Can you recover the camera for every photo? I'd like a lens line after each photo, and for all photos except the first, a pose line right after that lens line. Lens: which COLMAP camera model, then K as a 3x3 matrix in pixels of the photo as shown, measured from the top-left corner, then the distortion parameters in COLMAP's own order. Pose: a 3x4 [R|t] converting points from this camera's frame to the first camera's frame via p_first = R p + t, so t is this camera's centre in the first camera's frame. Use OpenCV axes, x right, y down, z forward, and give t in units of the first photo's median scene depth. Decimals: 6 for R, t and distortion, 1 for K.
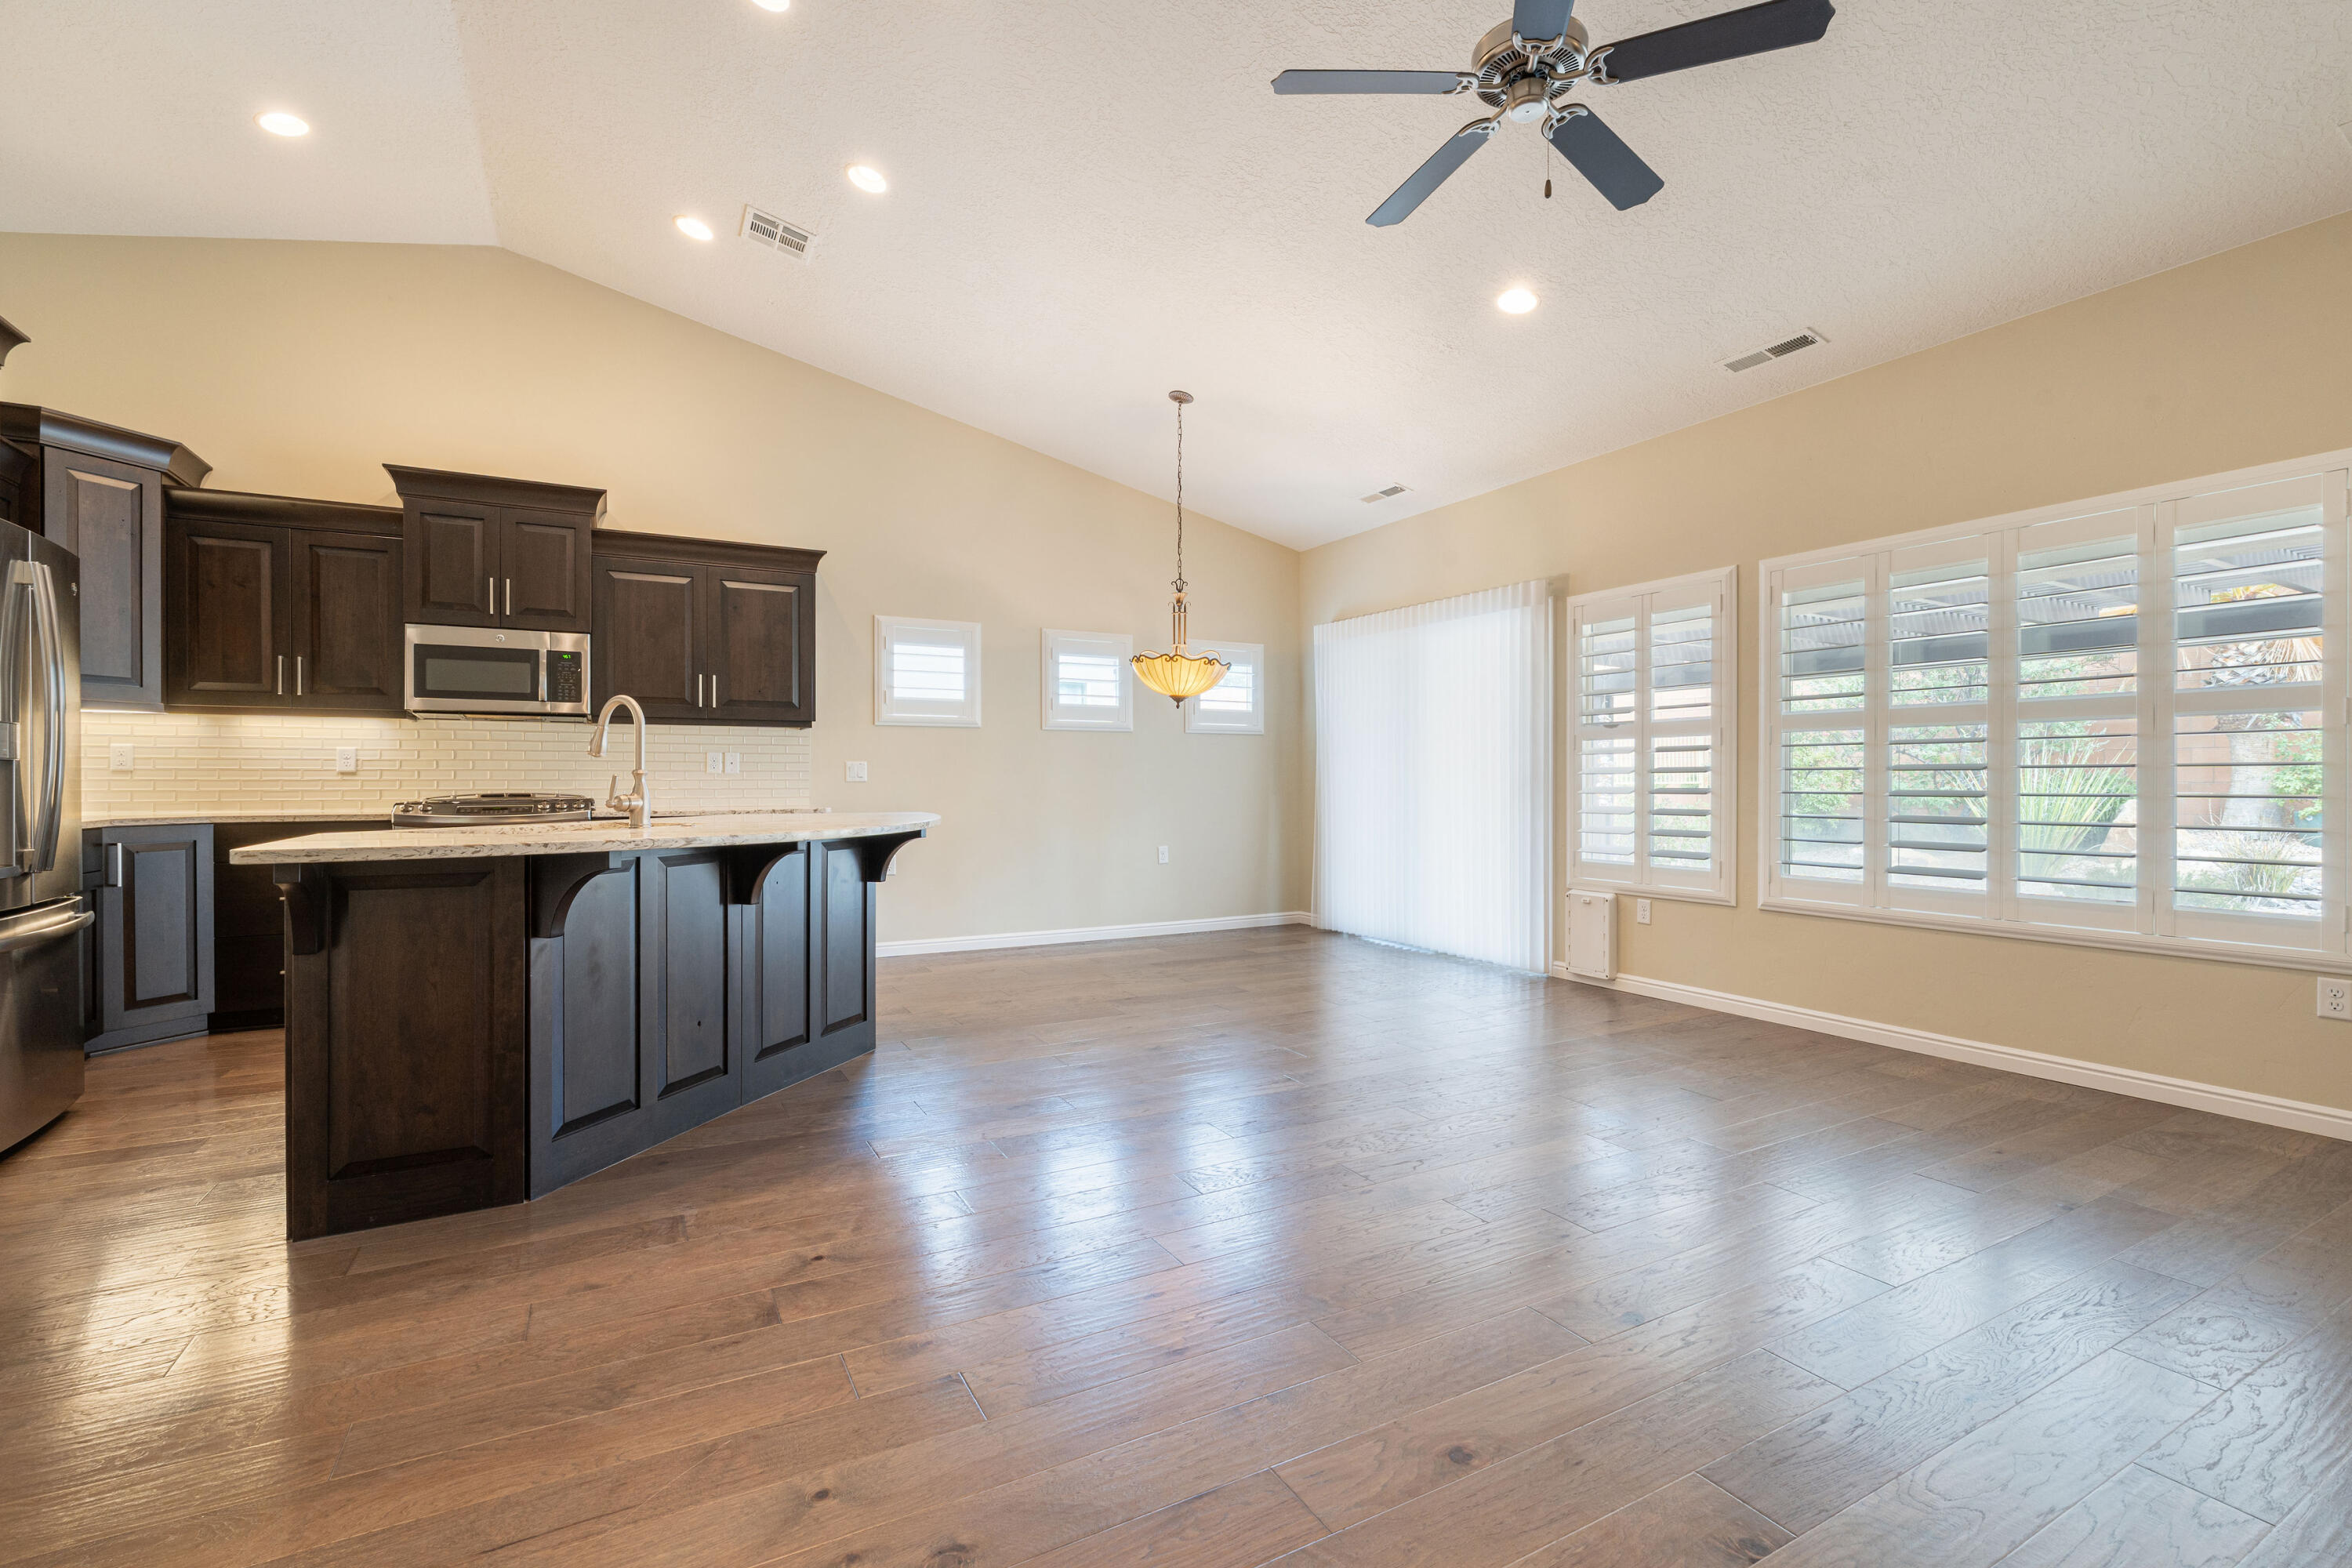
lens RADIAL K [[1038.8, 0, 1169.7], [0, 1038.8, 786.3], [0, 0, 1]] dist [-0.002096, -0.000350]
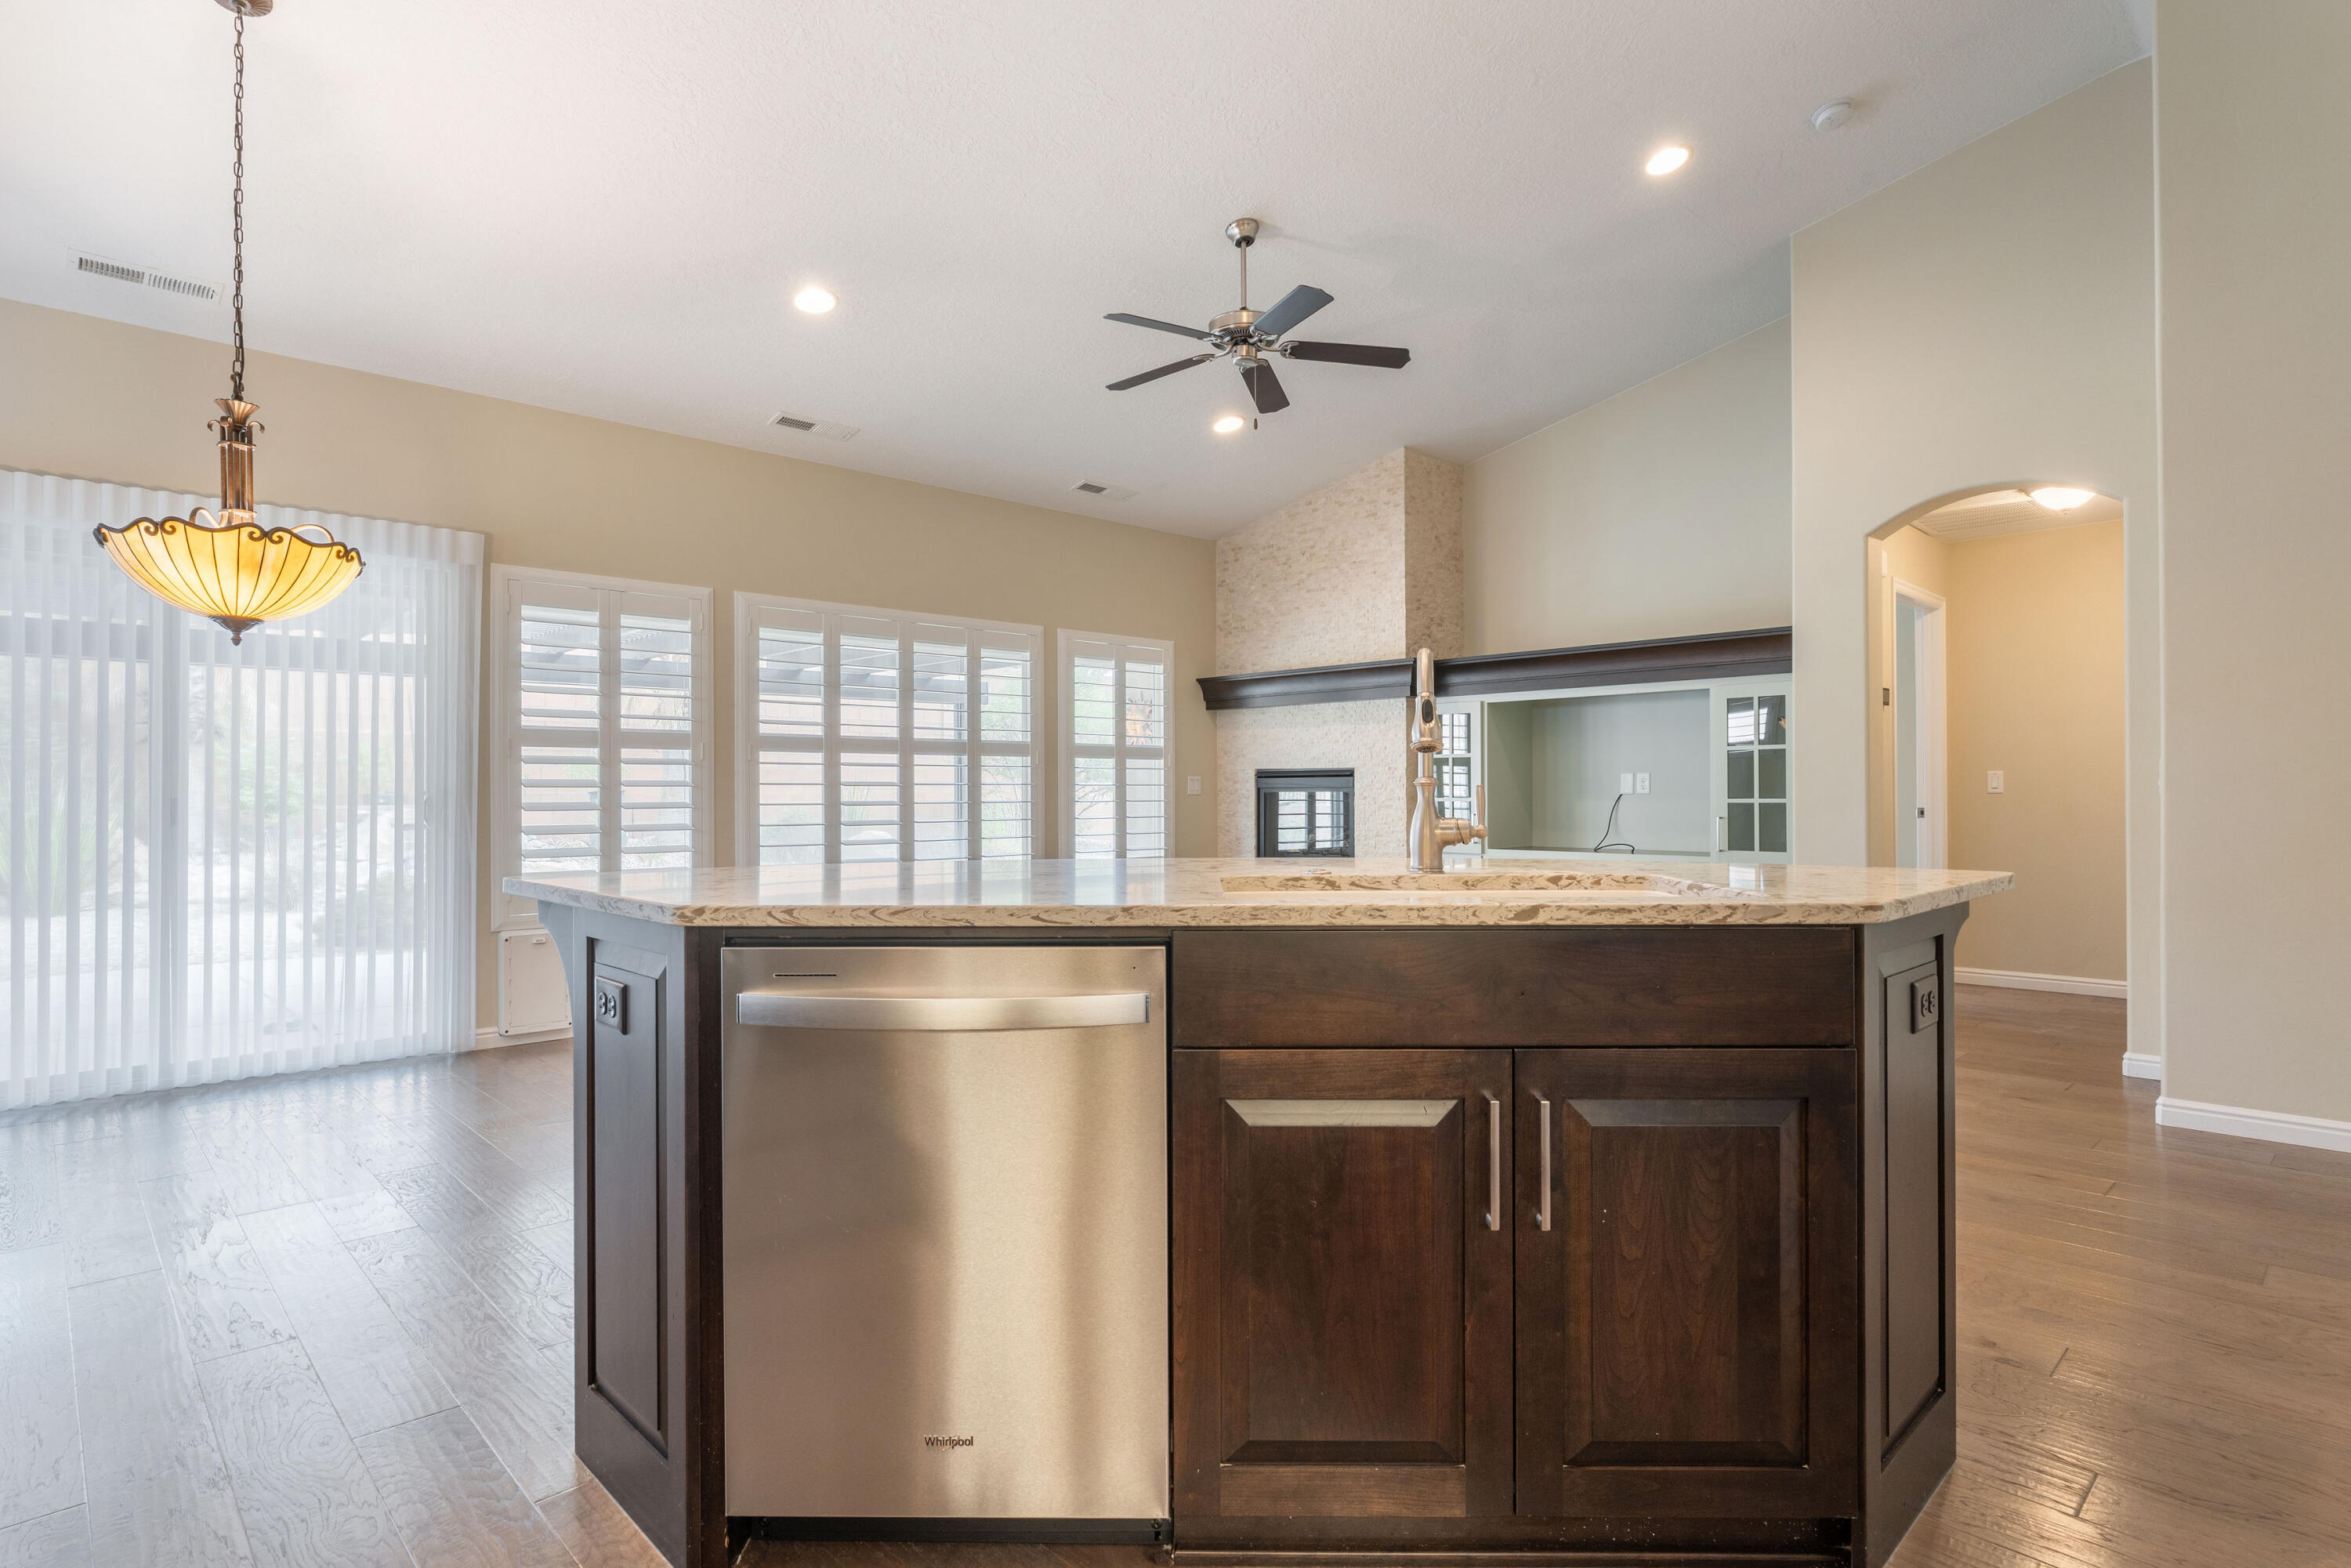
lens RADIAL K [[1218.4, 0, 1180.7], [0, 1218.4, 784.8], [0, 0, 1]] dist [-0.001253, -0.000120]
pose [[-0.260981, 0.006944, 0.965319, -0.704848], [0.008322, 0.999953, -0.004943, -0.004273], [-0.965308, 0.006743, -0.261027, 0.796018]]
